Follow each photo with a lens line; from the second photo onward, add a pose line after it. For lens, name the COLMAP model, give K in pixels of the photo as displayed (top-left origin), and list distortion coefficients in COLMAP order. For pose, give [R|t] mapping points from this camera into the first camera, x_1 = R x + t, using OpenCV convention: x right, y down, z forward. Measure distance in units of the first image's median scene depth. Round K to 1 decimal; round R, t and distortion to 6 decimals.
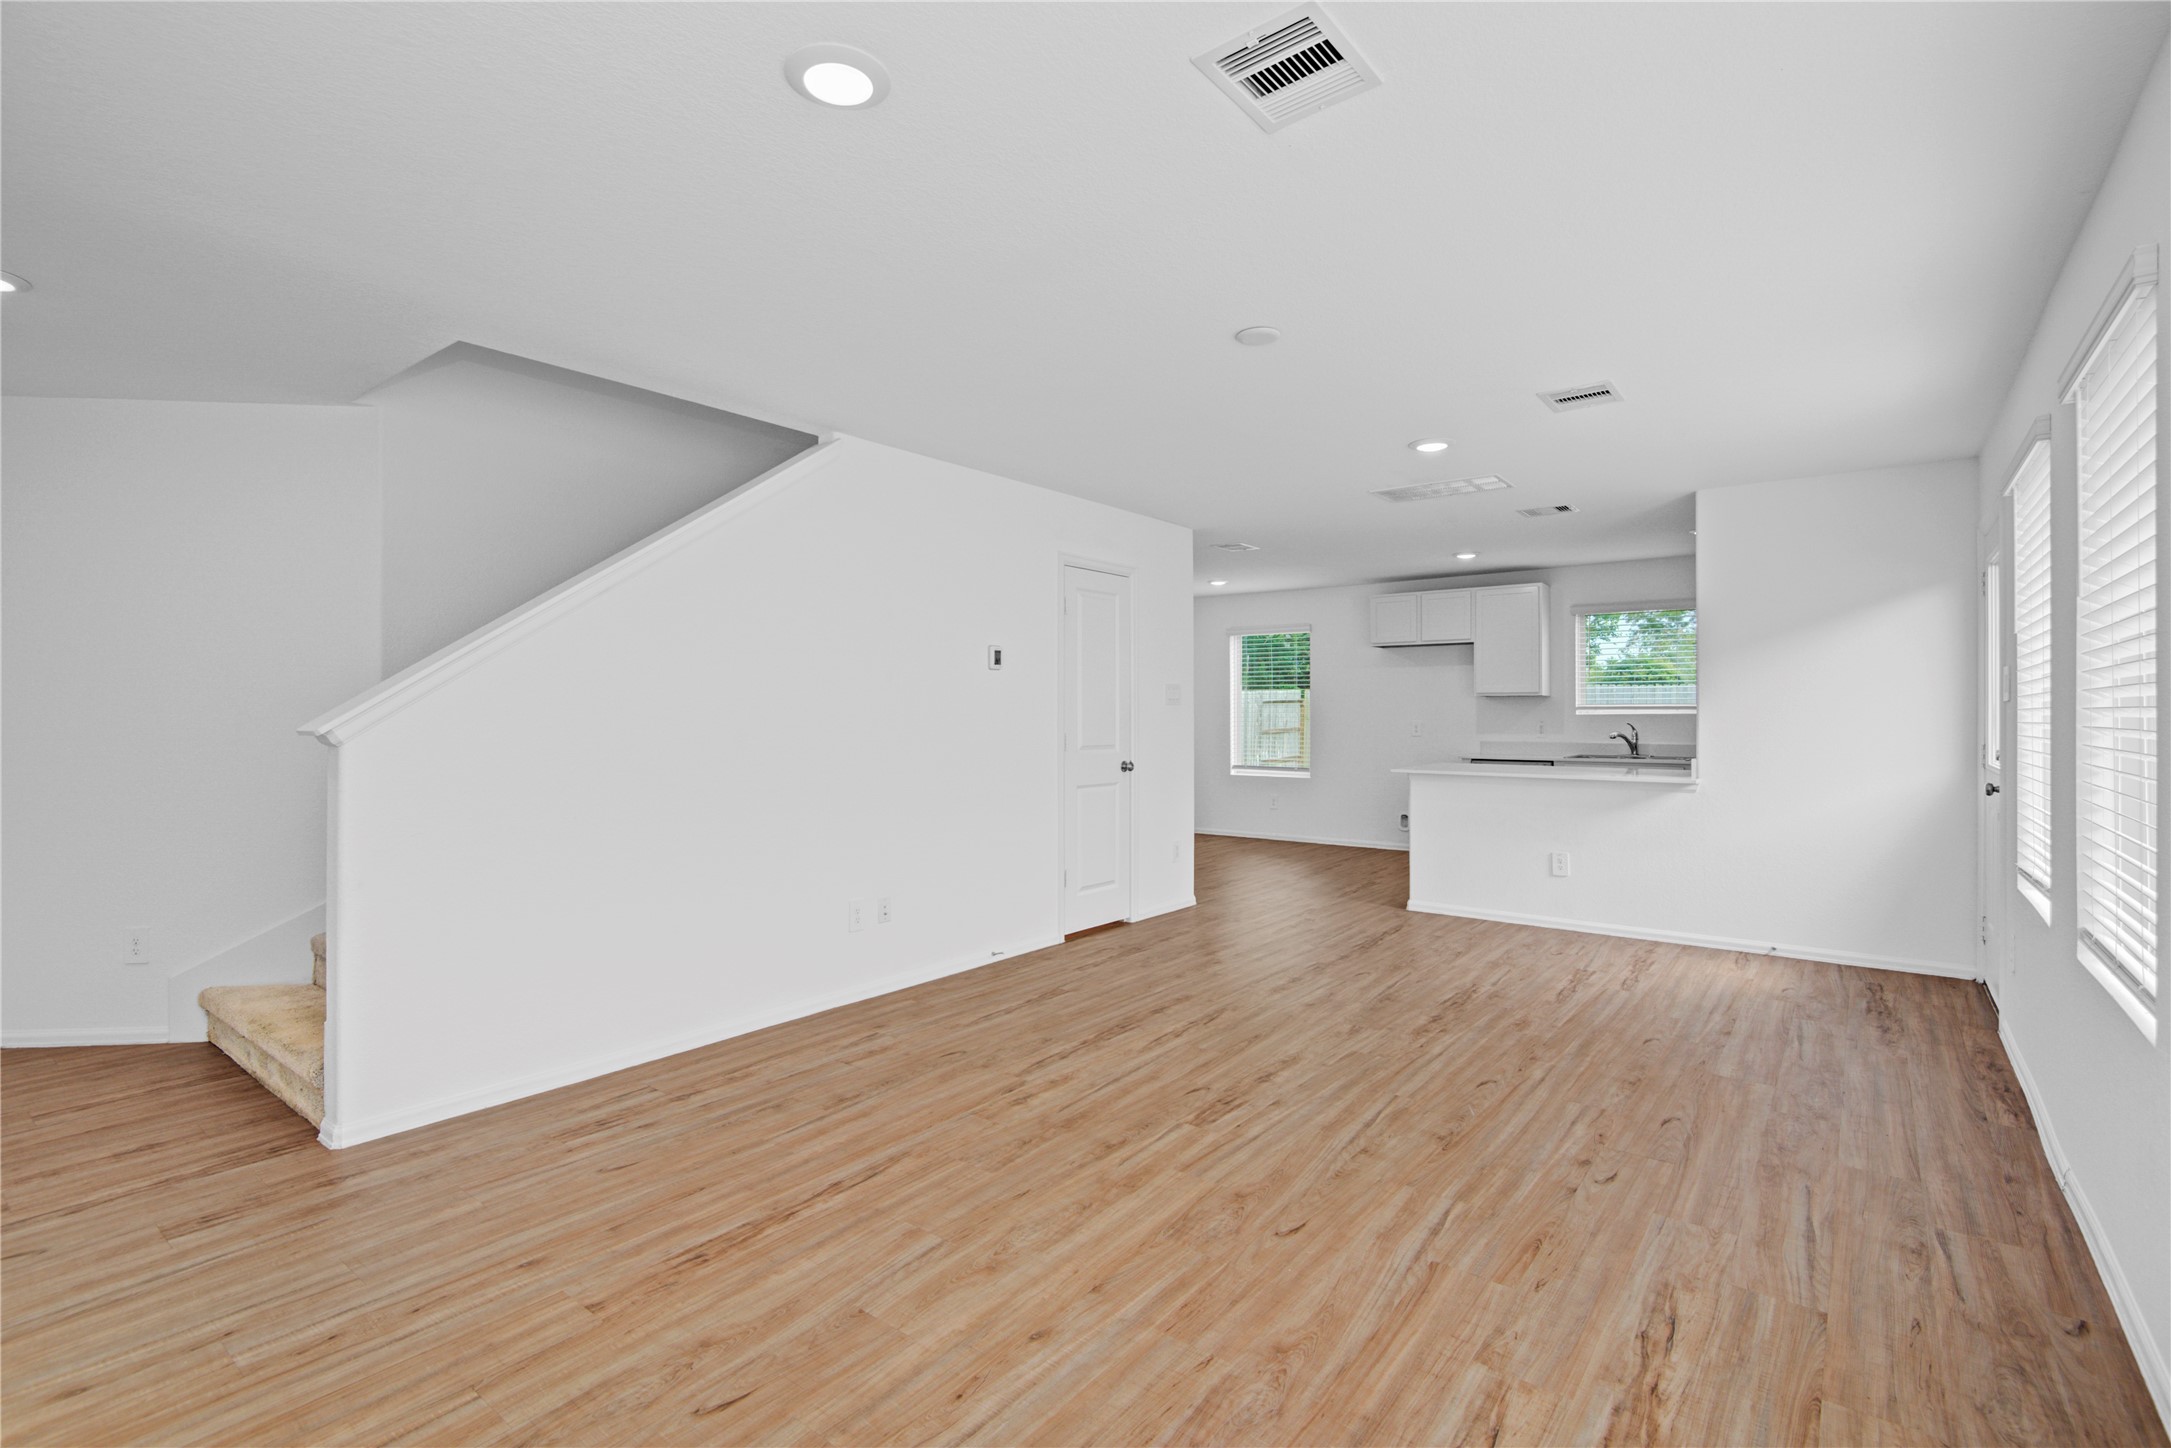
lens RADIAL K [[987.0, 0, 1095.0], [0, 987.0, 713.2], [0, 0, 1]] dist [-0.002334, -0.002463]
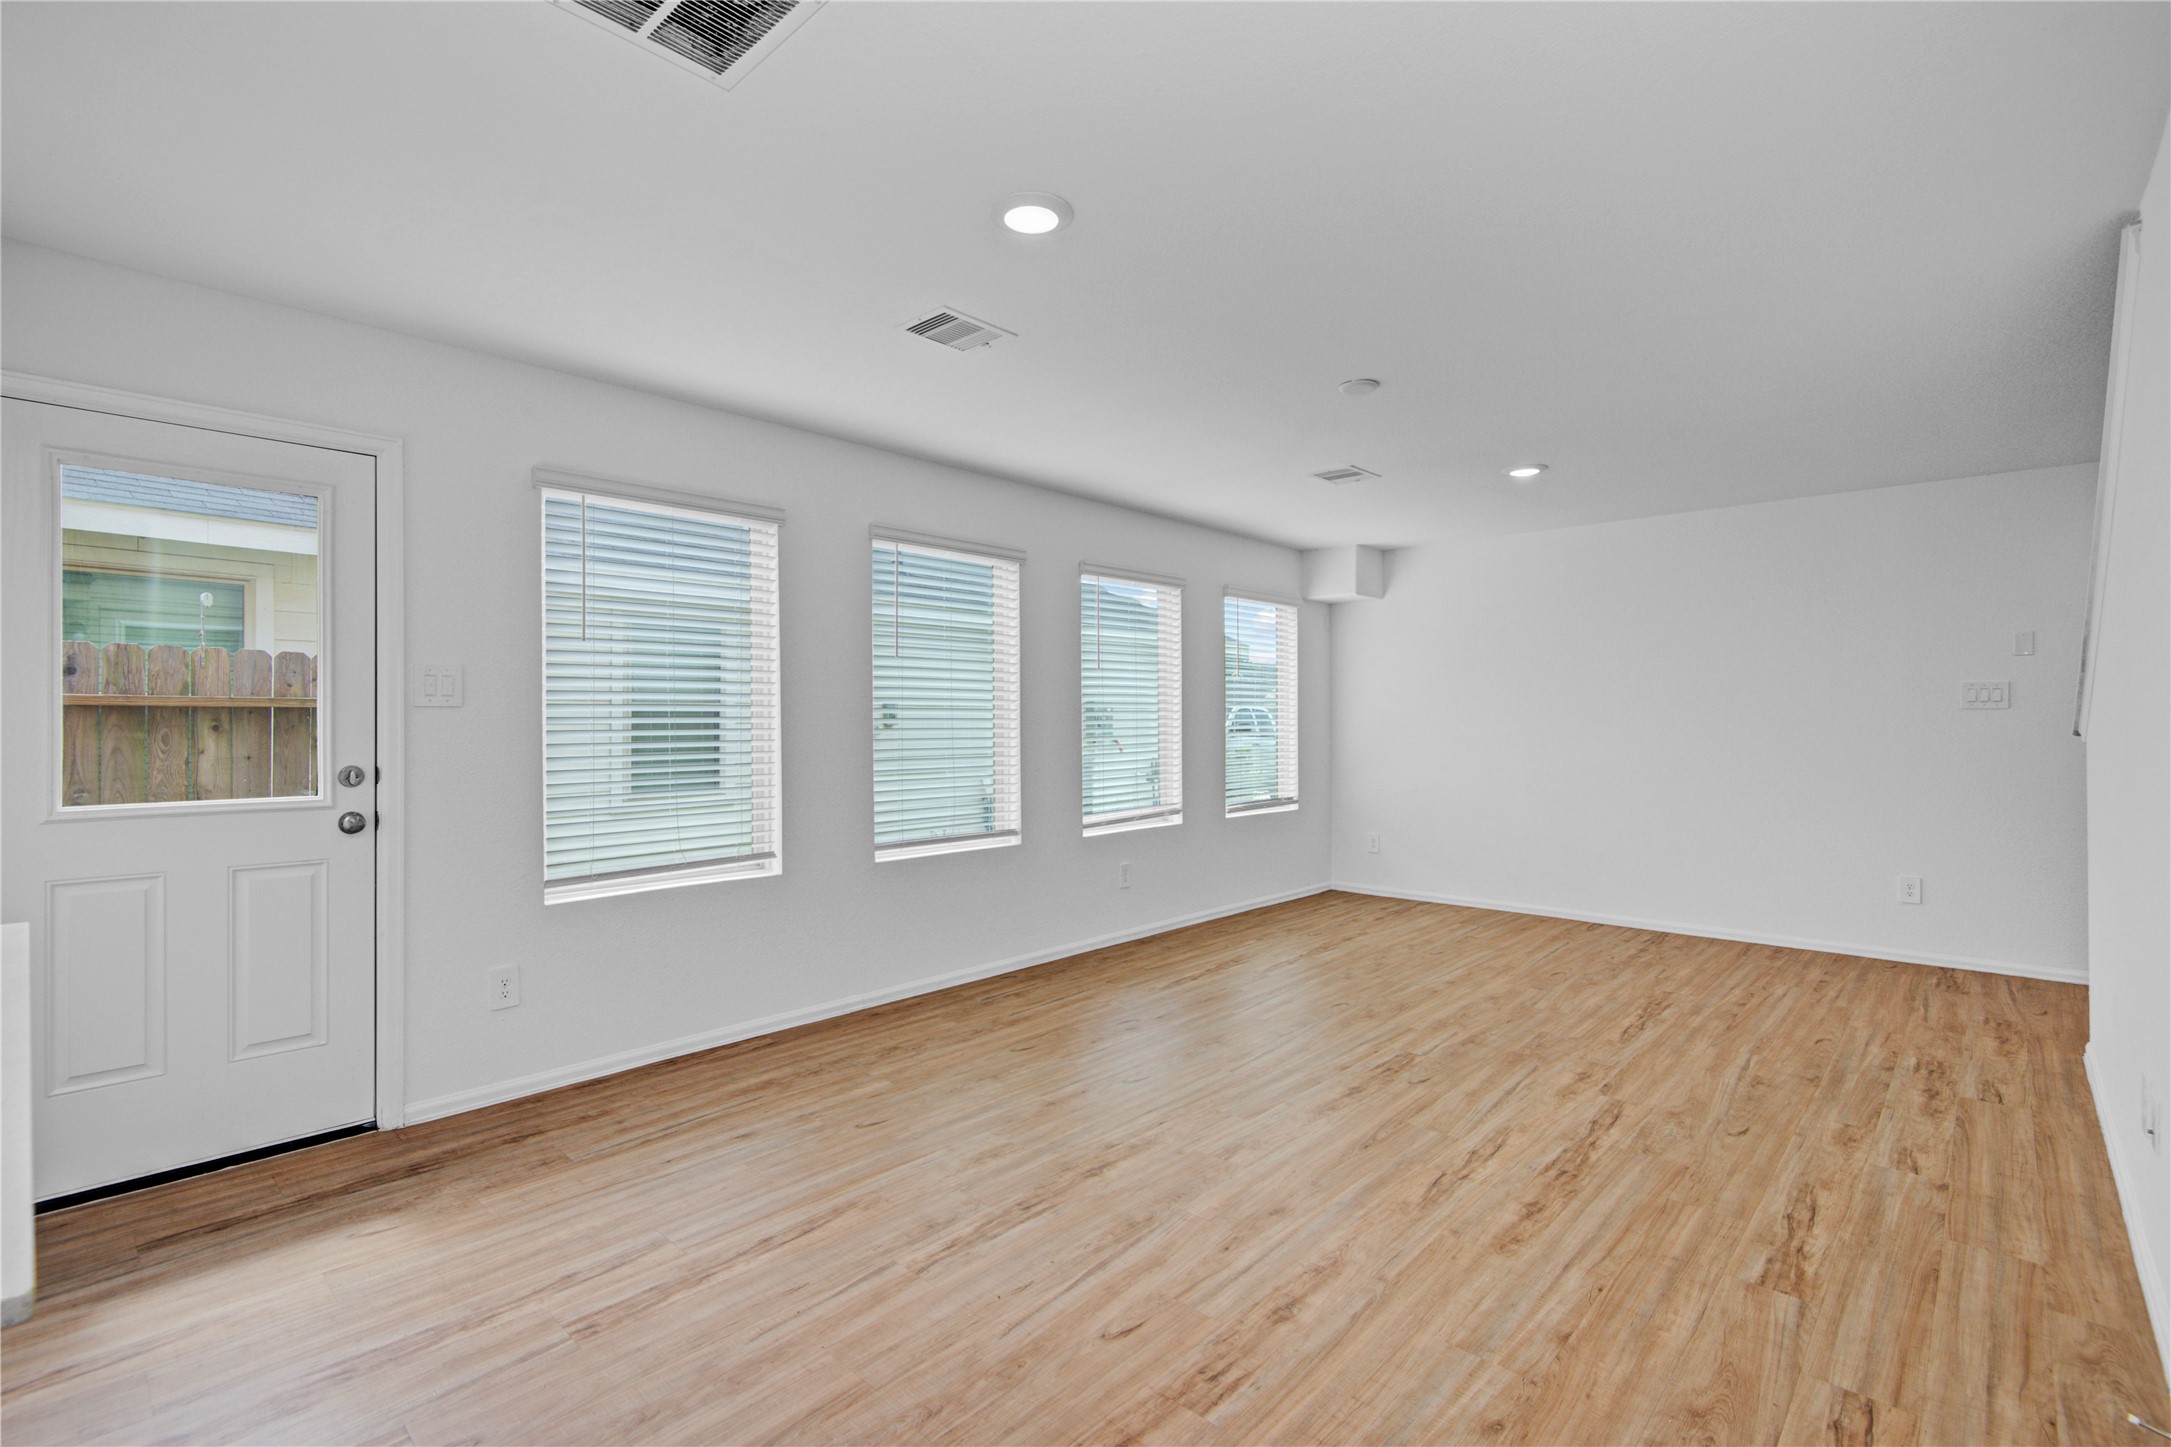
lens RADIAL K [[987.0, 0, 1105.7], [0, 987.0, 712.6], [0, 0, 1]] dist [-0.002334, -0.002463]
pose [[-0.997173, 0.002945, 0.075076, 0.343880], [0.002294, 0.999959, -0.008758, 0.001925], [-0.075099, -0.008561, -0.997139, 1.998820]]
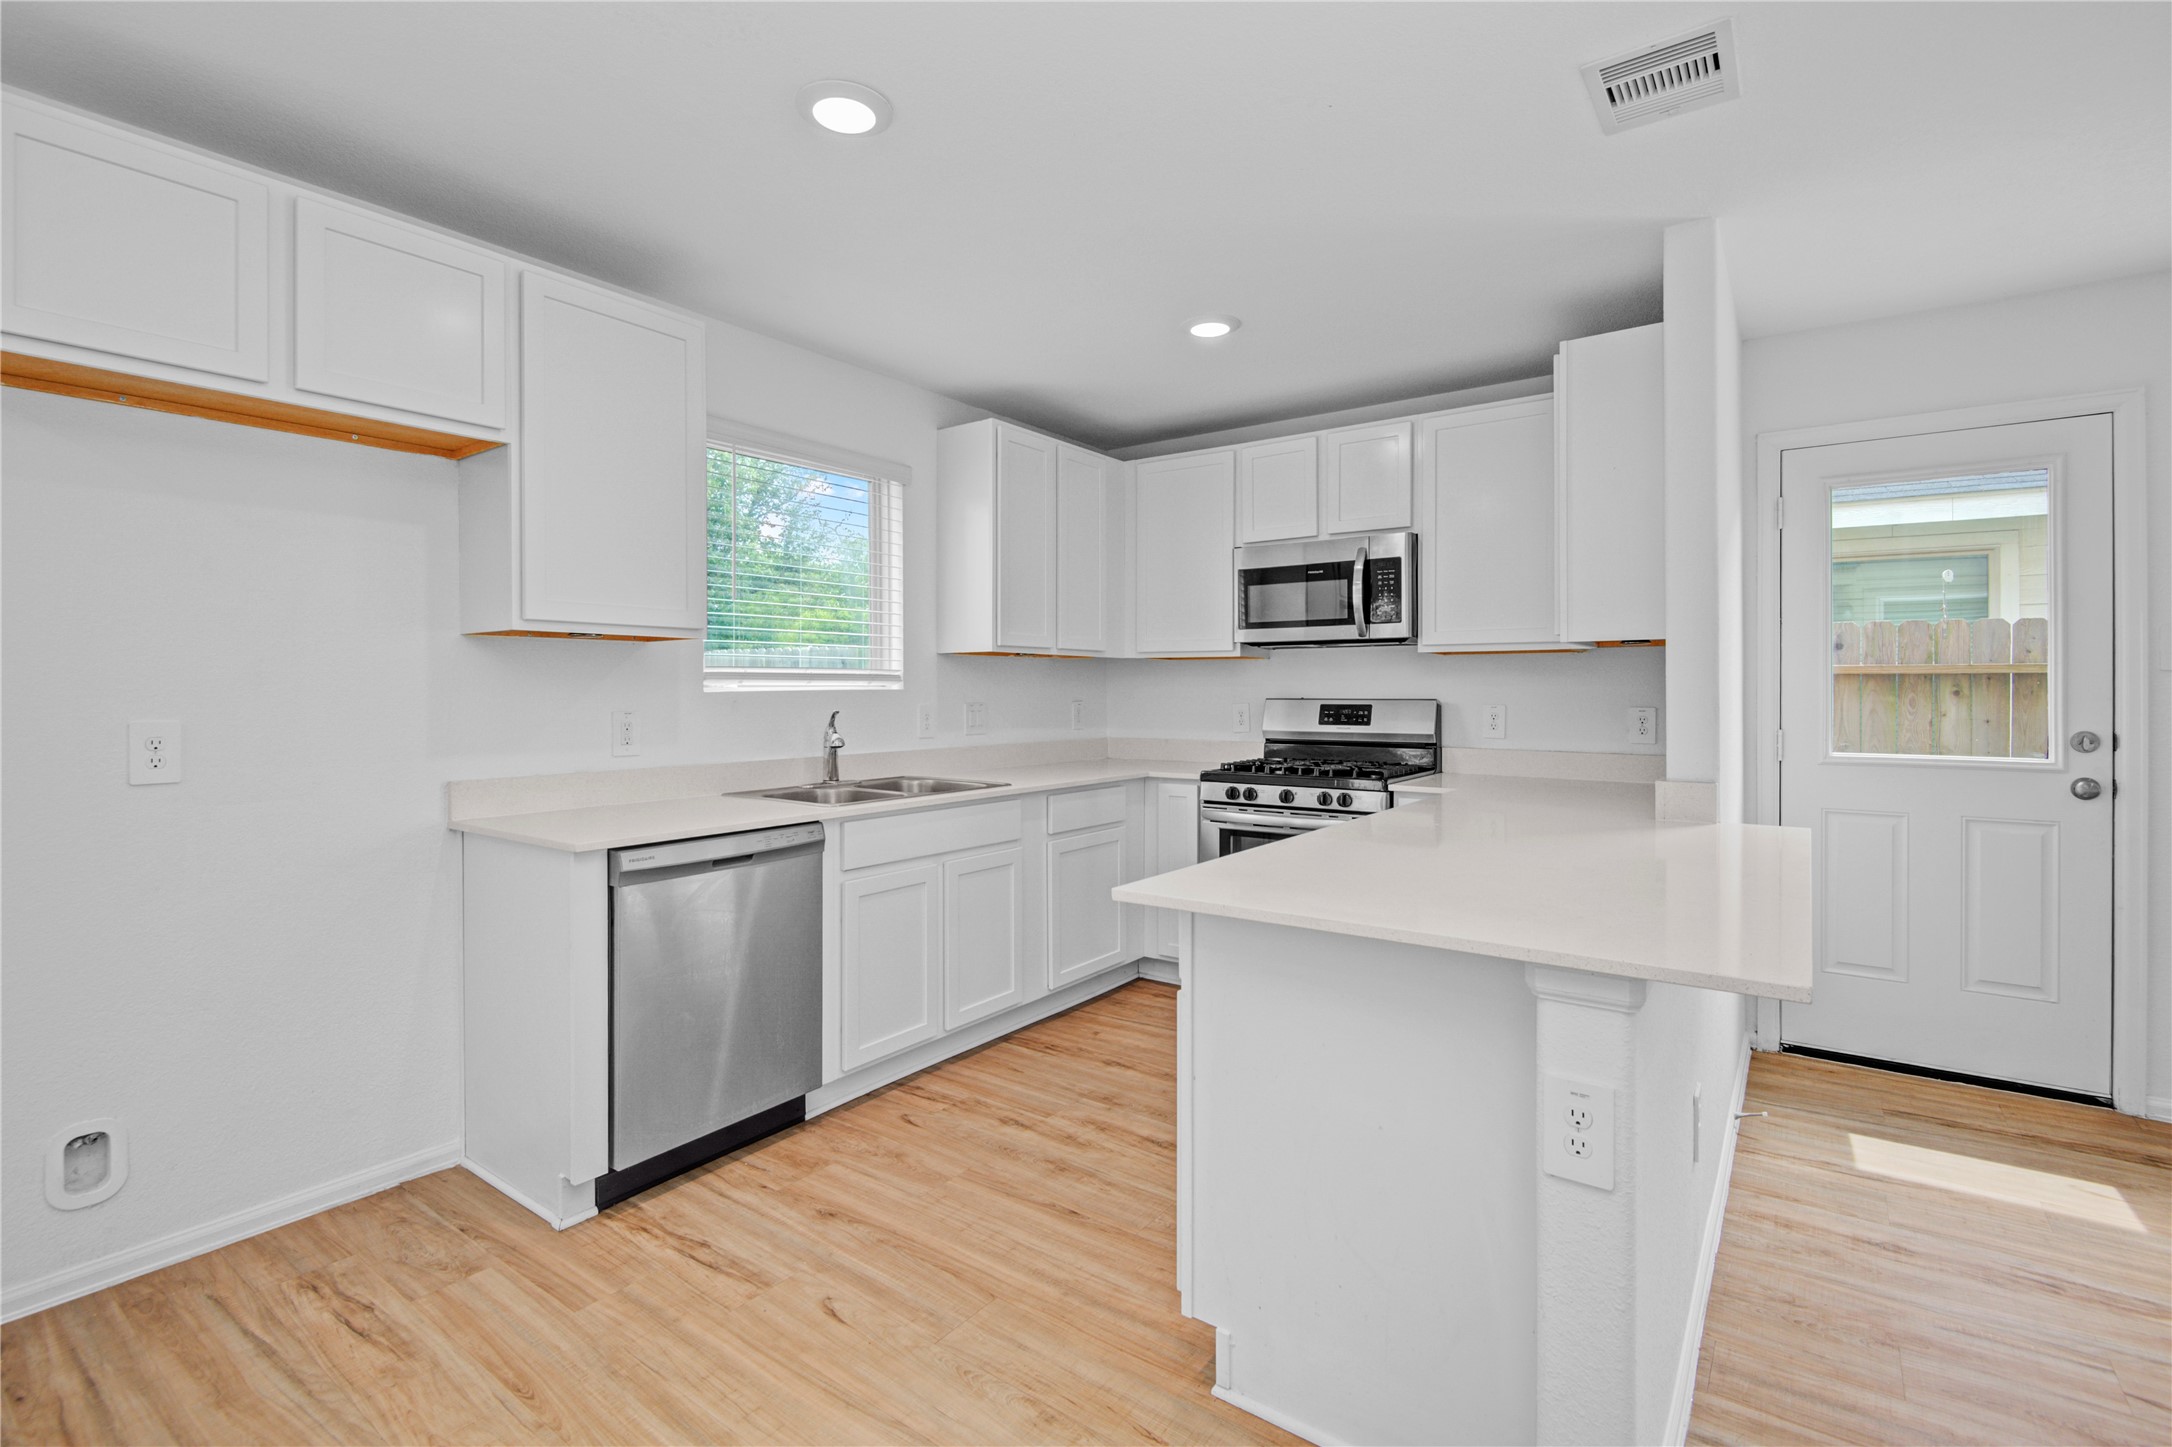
lens RADIAL K [[987.5, 0, 1076.5], [0, 987.5, 698.4], [0, 0, 1]] dist [-0.002334, -0.002463]
pose [[-0.022886, -0.007583, 0.999709, 0.228981], [0.001087, 0.999970, 0.007610, 0.003750], [-0.999737, 0.001261, -0.022877, 2.088381]]
